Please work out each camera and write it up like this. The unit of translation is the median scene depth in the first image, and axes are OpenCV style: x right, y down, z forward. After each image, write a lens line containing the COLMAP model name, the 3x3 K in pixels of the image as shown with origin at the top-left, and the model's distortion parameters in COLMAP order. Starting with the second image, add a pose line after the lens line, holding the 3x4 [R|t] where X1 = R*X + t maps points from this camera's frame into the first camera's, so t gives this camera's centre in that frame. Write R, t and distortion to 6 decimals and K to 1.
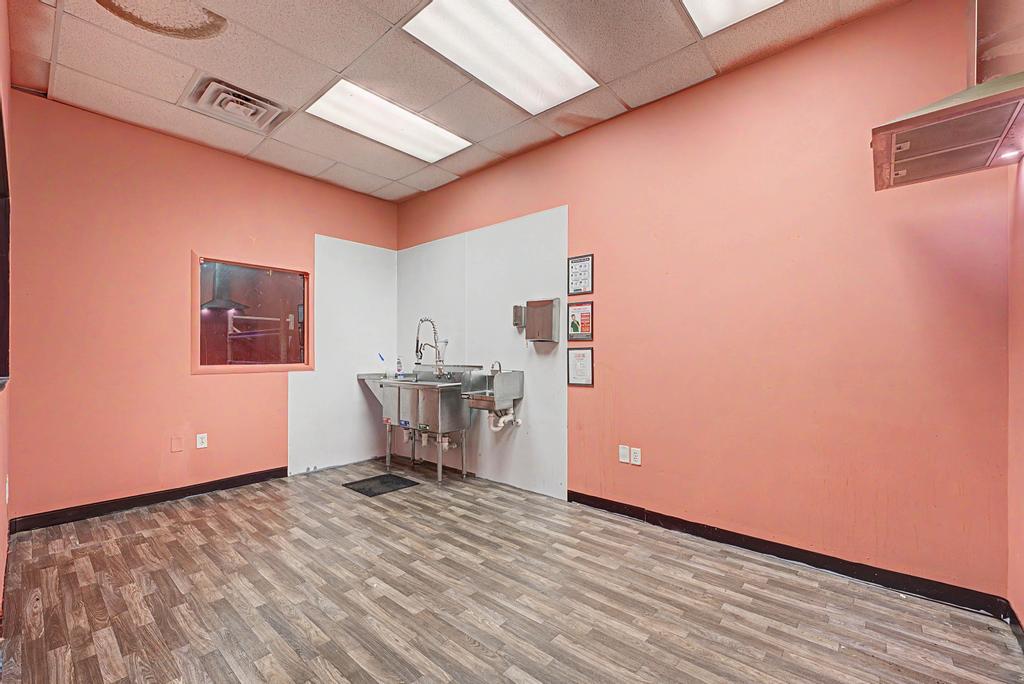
lens RADIAL K [[428.7, 0, 511.0], [0, 428.7, 346.6], [0, 0, 1]] dist [0.000557, 0.000028]
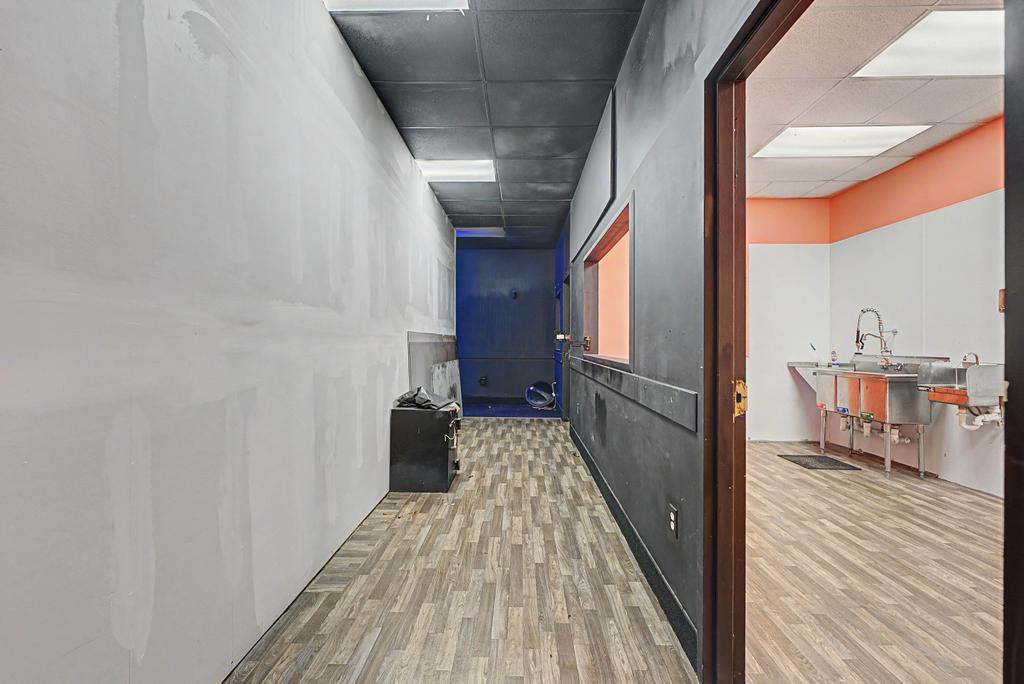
lens RADIAL K [[417.3, 0, 516.3], [0, 417.3, 337.8], [0, 0, 1]] dist [-0.002228, -0.000194]
pose [[0.641457, -0.003366, -0.767151, 0.022109], [0.004178, 0.999991, -0.000894, -0.000322], [0.767147, -0.002631, 0.641465, -0.268356]]
